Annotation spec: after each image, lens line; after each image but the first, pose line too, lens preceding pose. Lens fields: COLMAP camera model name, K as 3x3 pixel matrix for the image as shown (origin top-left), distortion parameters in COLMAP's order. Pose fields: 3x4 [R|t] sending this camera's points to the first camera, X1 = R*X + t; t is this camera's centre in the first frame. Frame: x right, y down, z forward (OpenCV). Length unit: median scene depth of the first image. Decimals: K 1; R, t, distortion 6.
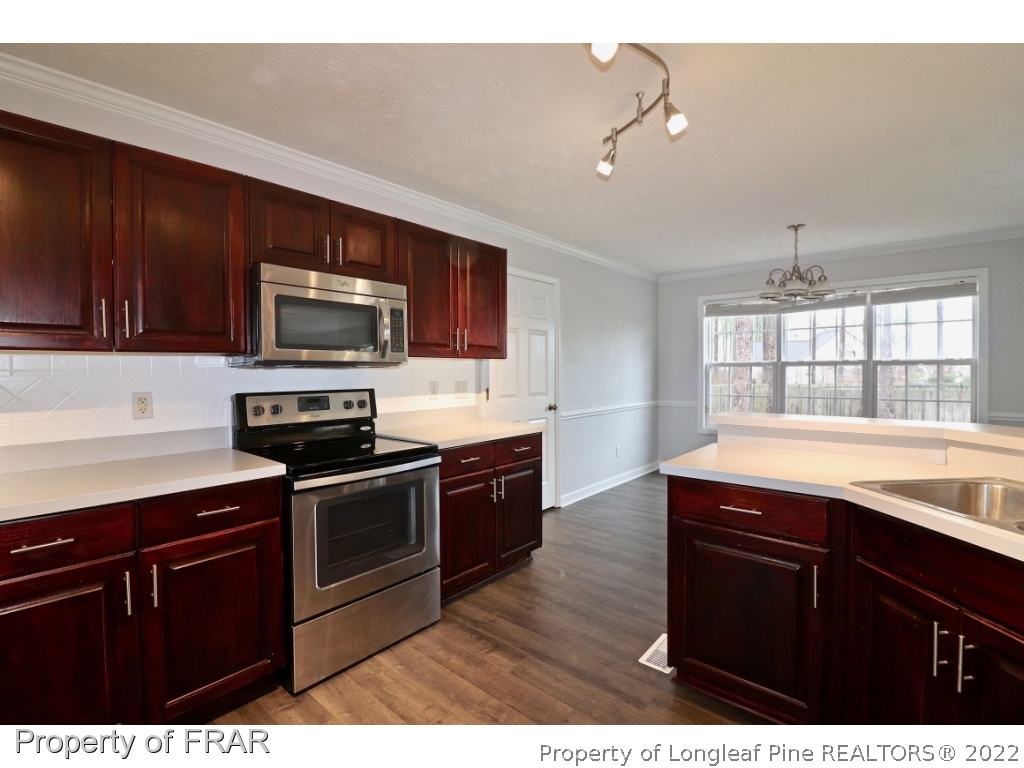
lens RADIAL K [[475.0, 0, 500.6], [0, 475.0, 375.9], [0, 0, 1]] dist [-0.000175, -0.011833]
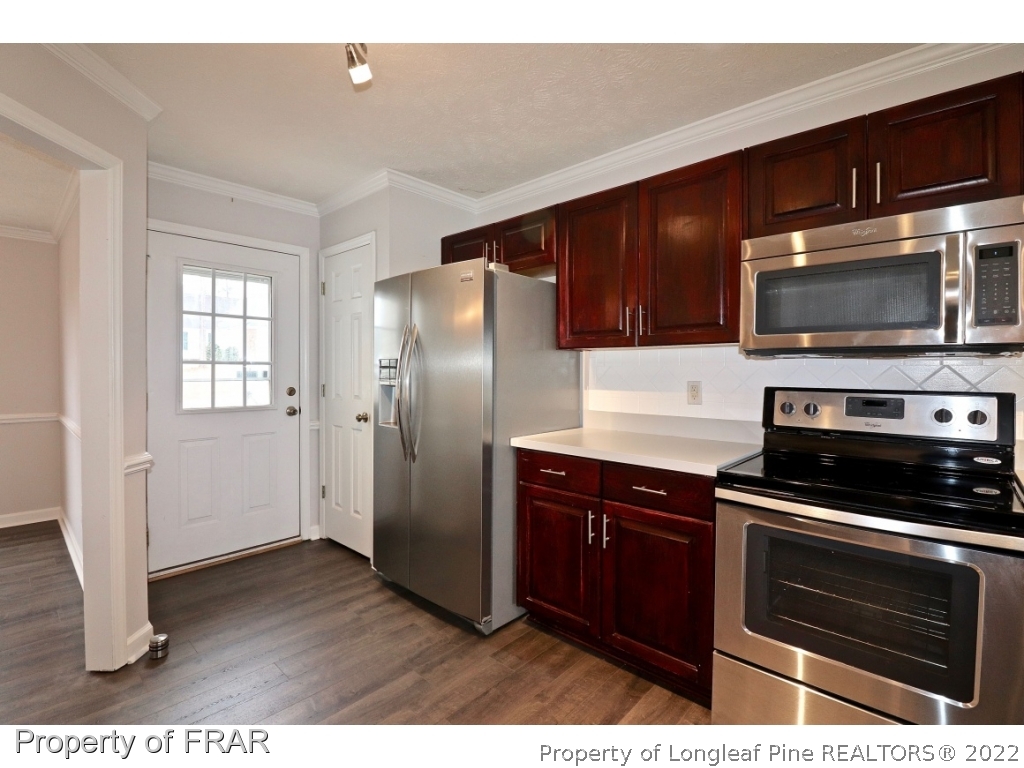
lens RADIAL K [[475.0, 0, 500.6], [0, 475.0, 375.9], [0, 0, 1]] dist [-0.000175, -0.011833]
pose [[-0.014845, 0.020273, -0.999684, 0.336333], [-0.016287, 0.999657, 0.020515, 0.005412], [0.999757, 0.016587, -0.014510, 0.466831]]
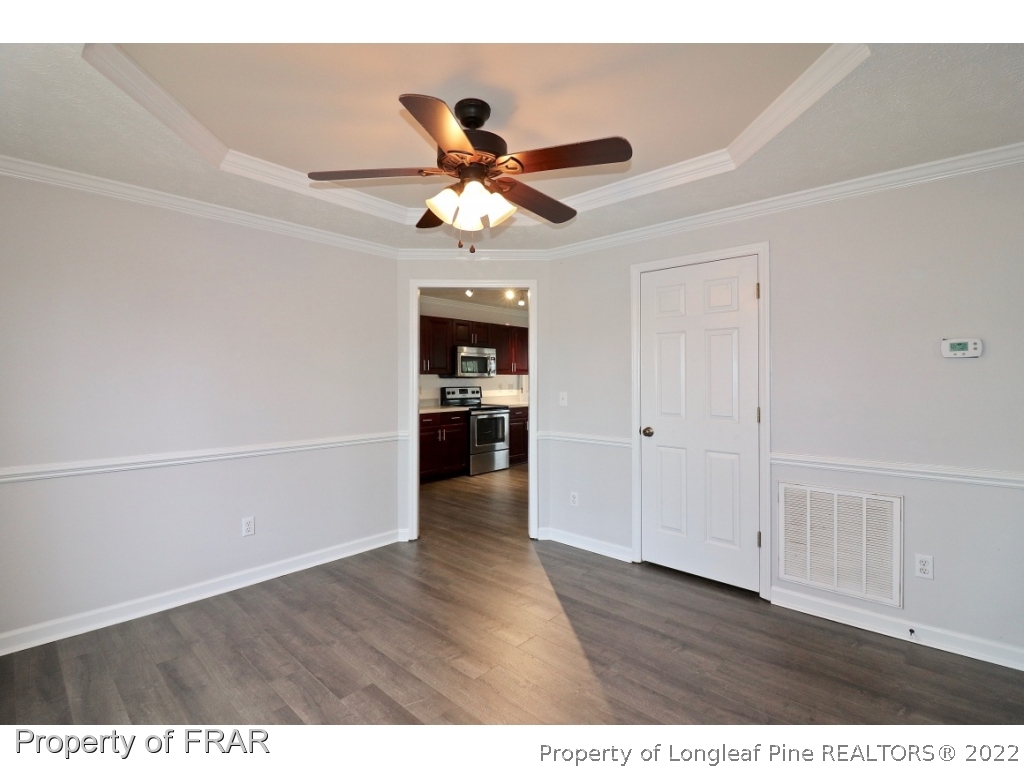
lens RADIAL K [[475.0, 0, 500.6], [0, 475.0, 375.9], [0, 0, 1]] dist [-0.000175, -0.011833]
pose [[0.999631, 0.008220, -0.025896, -0.104989], [-0.008556, 0.999880, -0.012904, 0.001068], [0.025787, 0.013121, 0.999581, -1.870418]]
